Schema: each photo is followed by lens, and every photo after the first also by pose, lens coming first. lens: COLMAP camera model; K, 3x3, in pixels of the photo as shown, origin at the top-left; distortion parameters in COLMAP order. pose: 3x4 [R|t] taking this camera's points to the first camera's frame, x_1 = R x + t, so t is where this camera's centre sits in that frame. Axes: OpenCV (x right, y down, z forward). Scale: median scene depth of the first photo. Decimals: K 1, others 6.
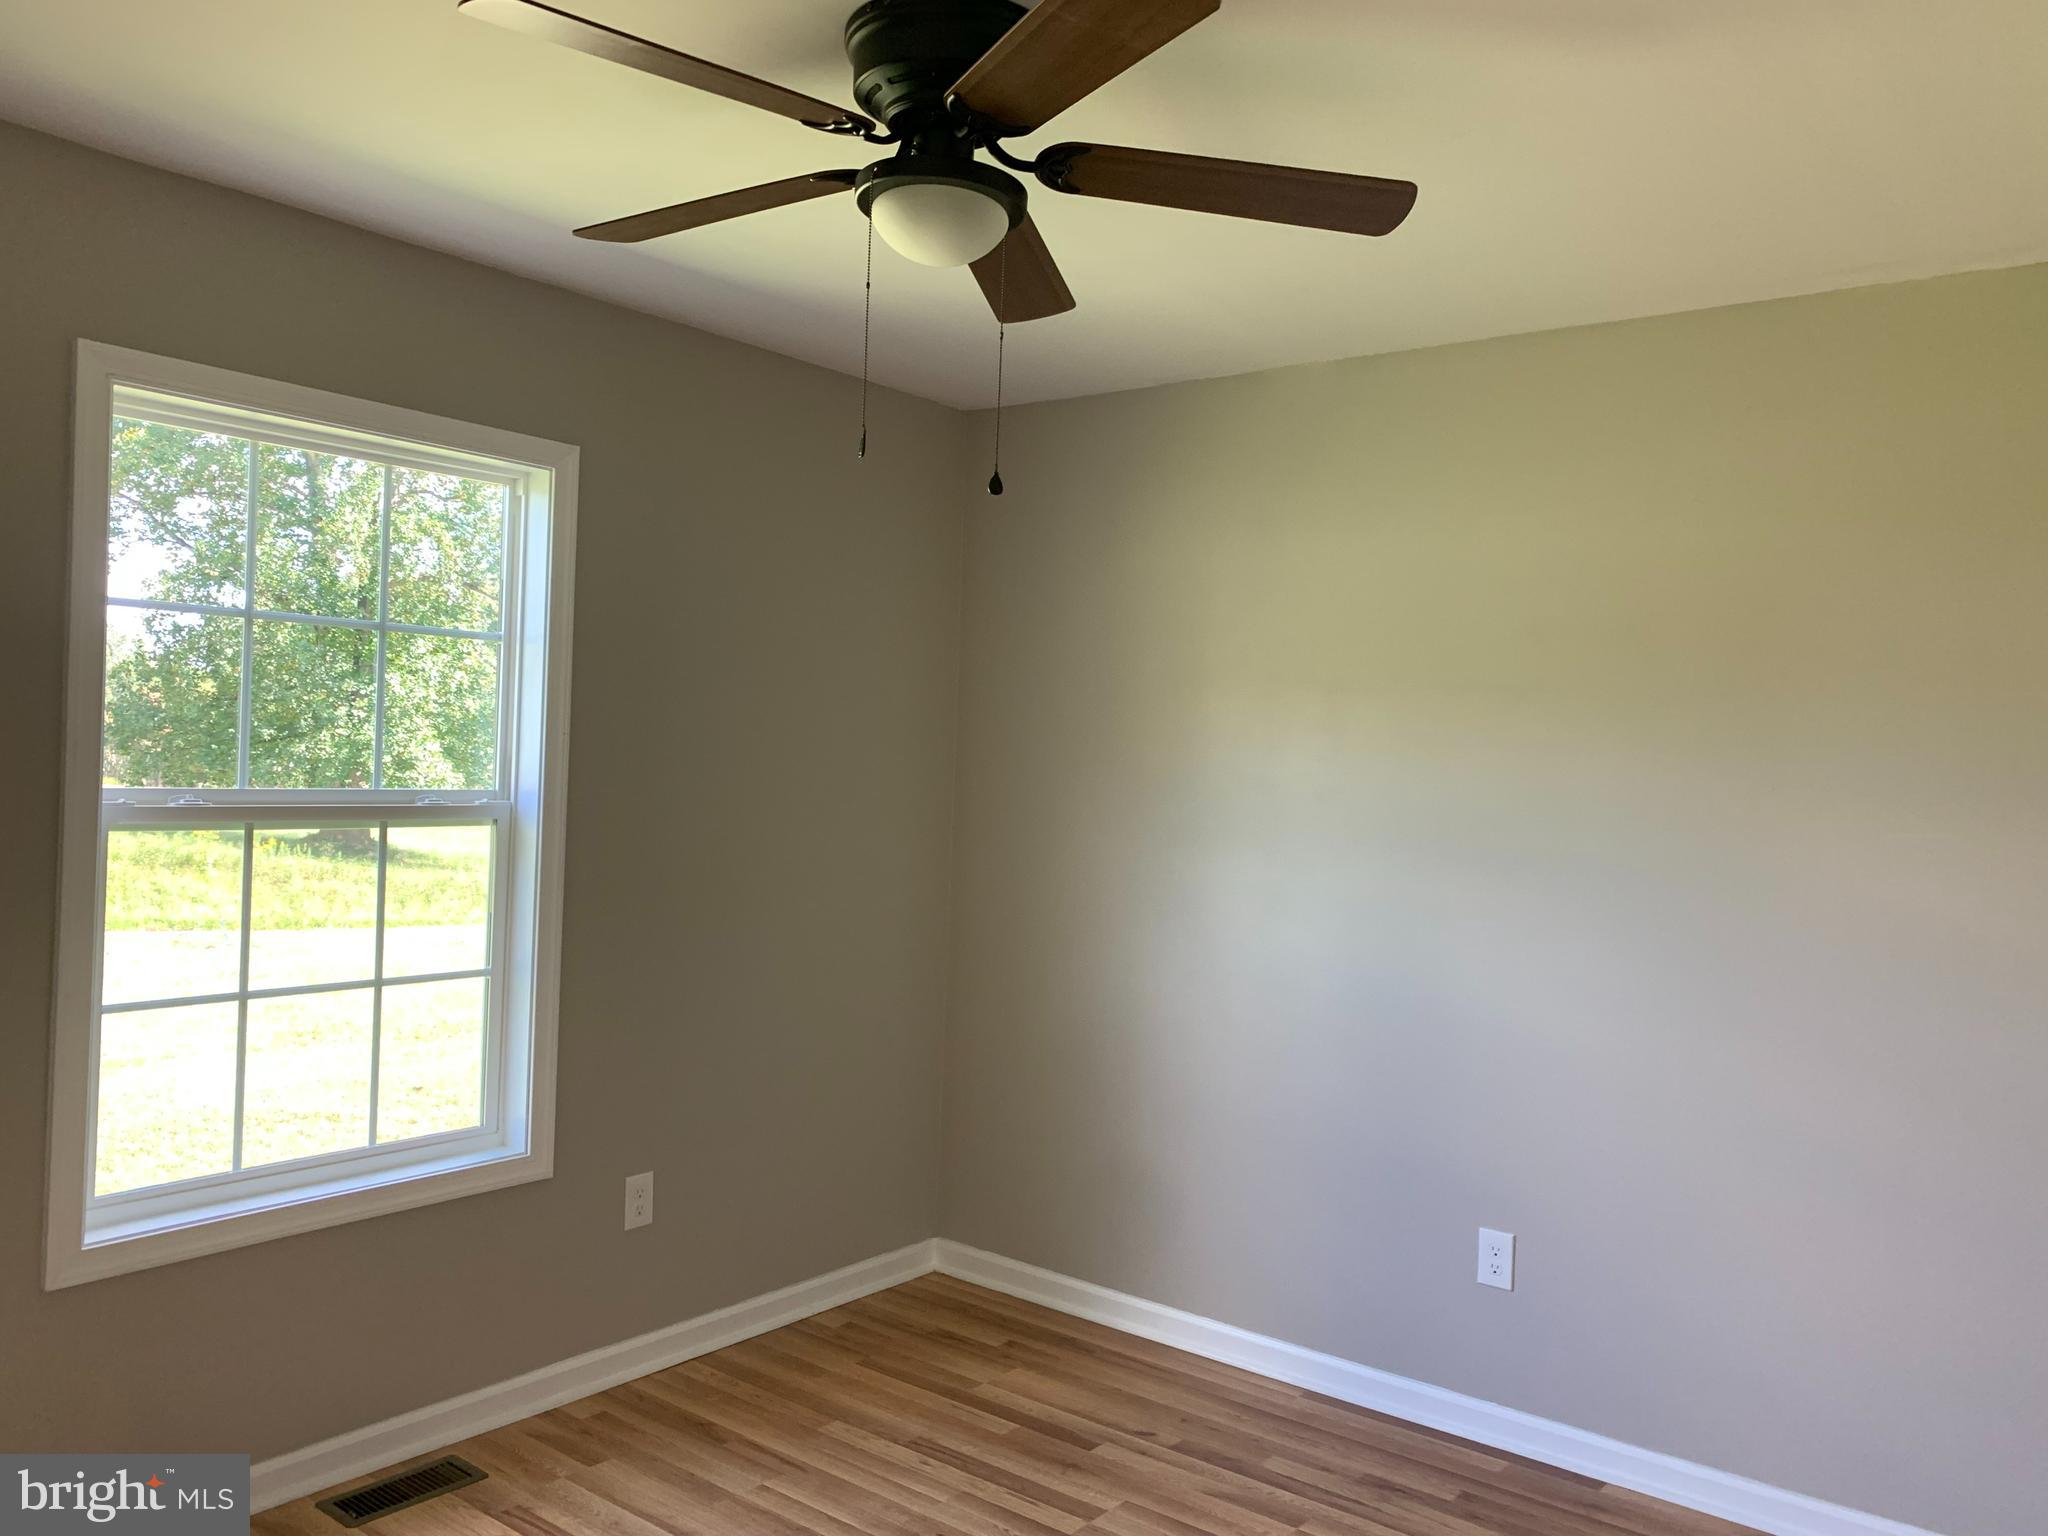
lens RADIAL K [[1548.1, 0, 1024.8], [0, 1548.1, 741.4], [0, 0, 1]] dist [0.001889, -0.000059]
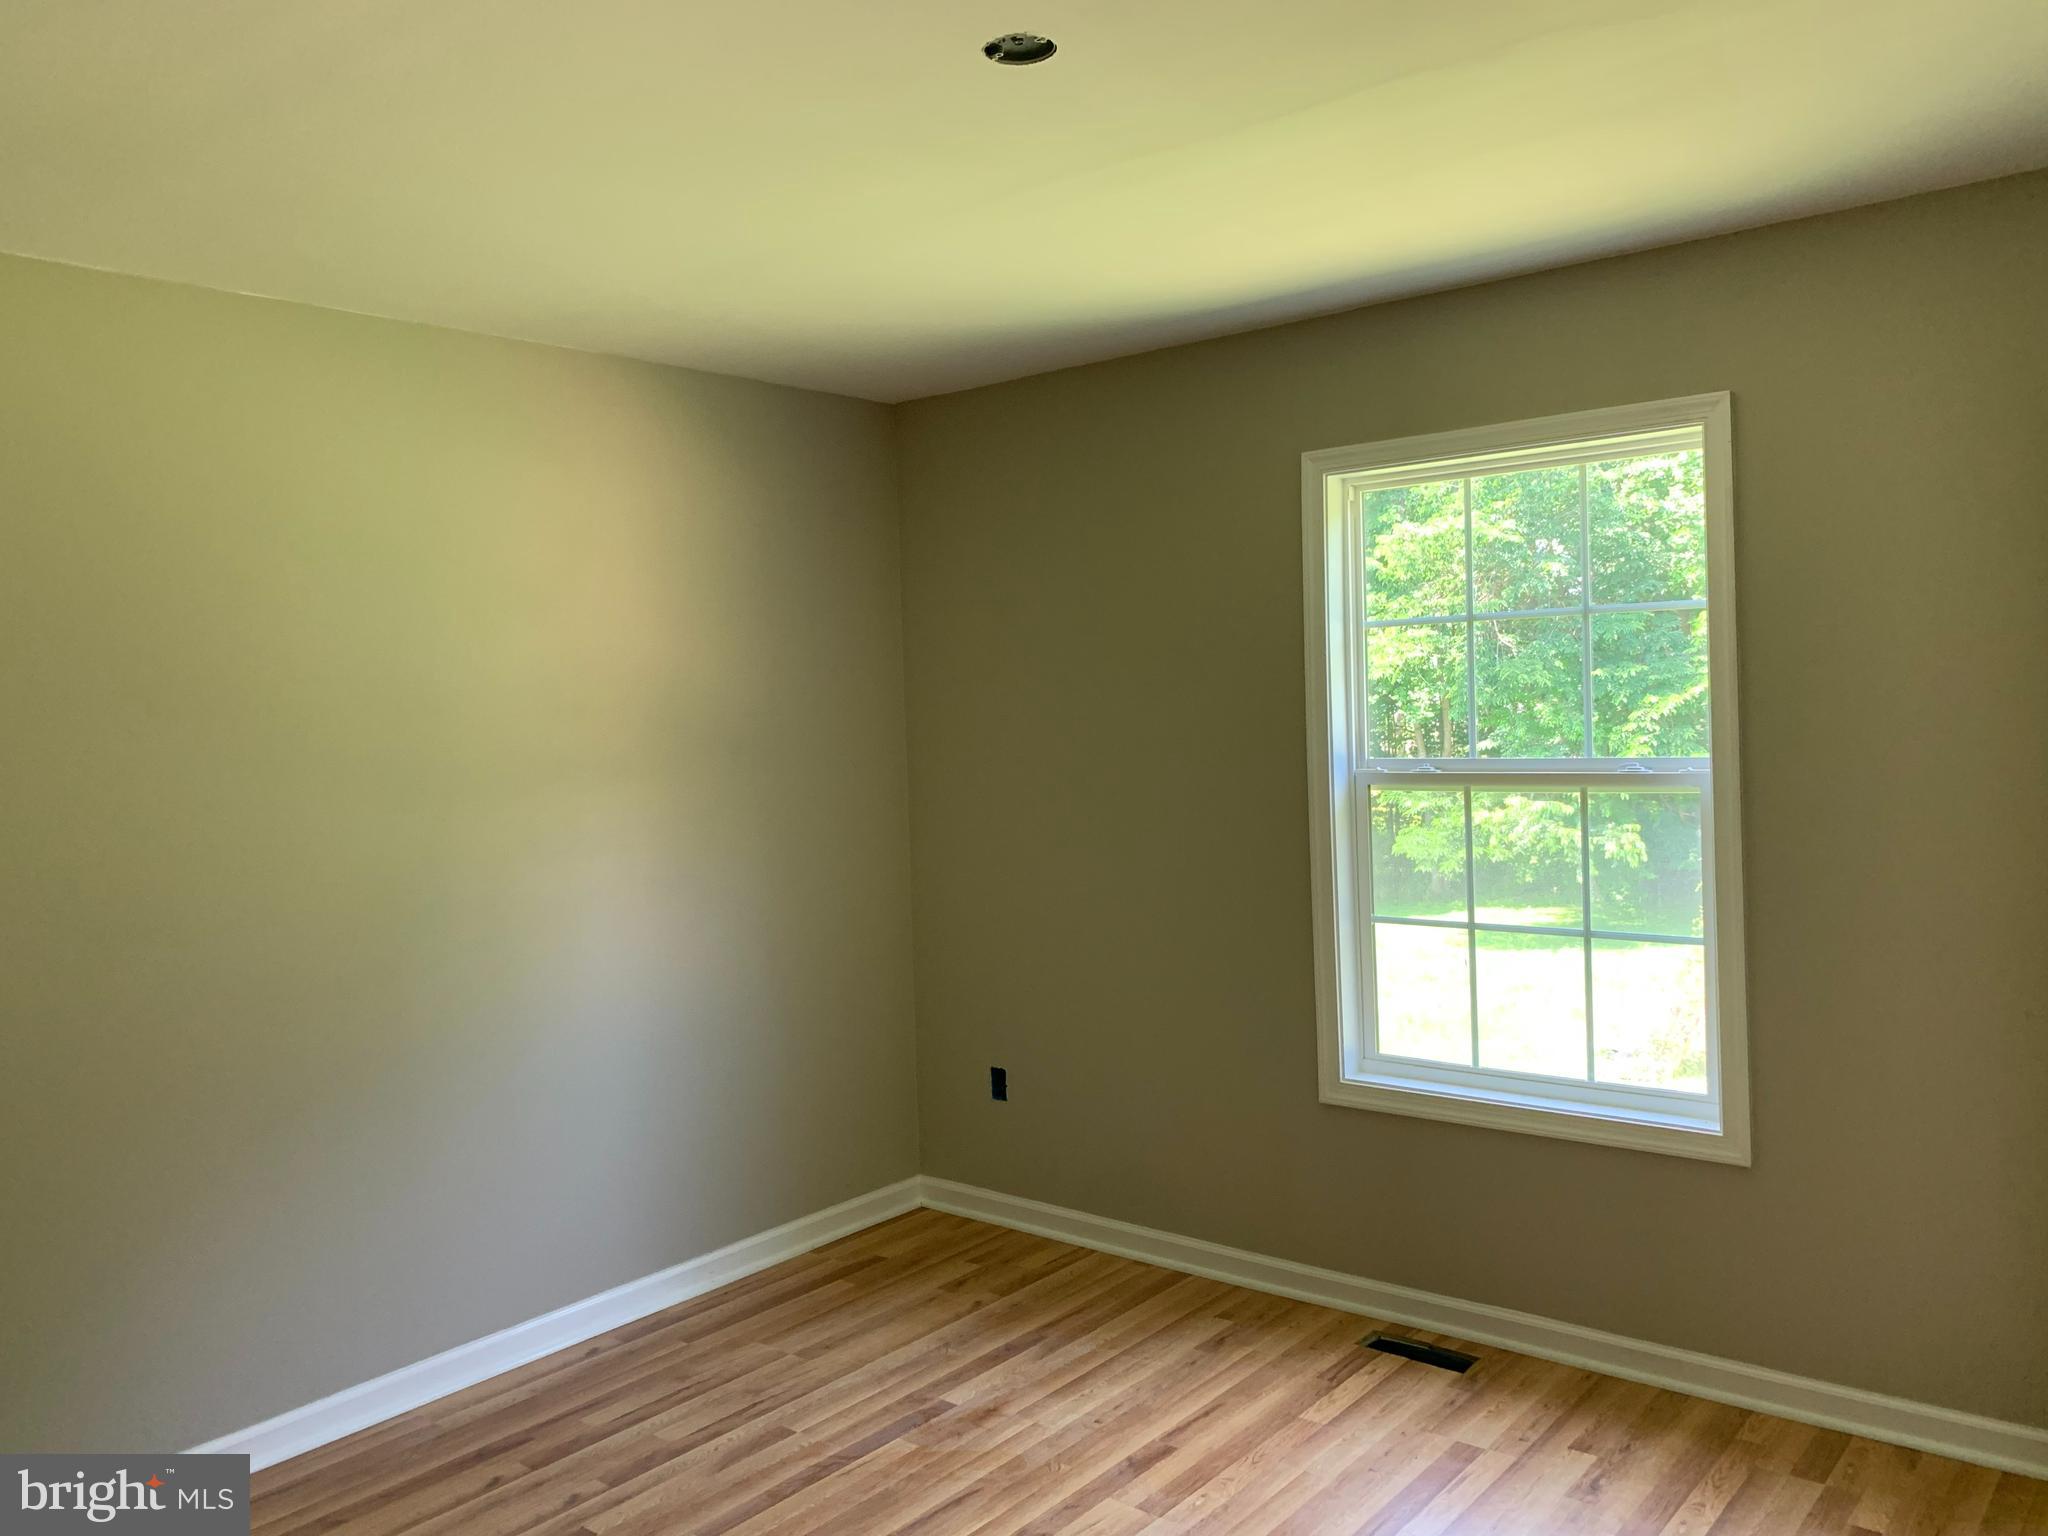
lens RADIAL K [[1548.1, 0, 1024.8], [0, 1548.1, 741.4], [0, 0, 1]] dist [0.001889, -0.000059]
pose [[-0.035685, -0.017033, -0.999218, 0.683940], [0.042528, 0.998923, -0.018547, 0.021807], [0.998458, -0.043157, -0.034922, 0.626026]]
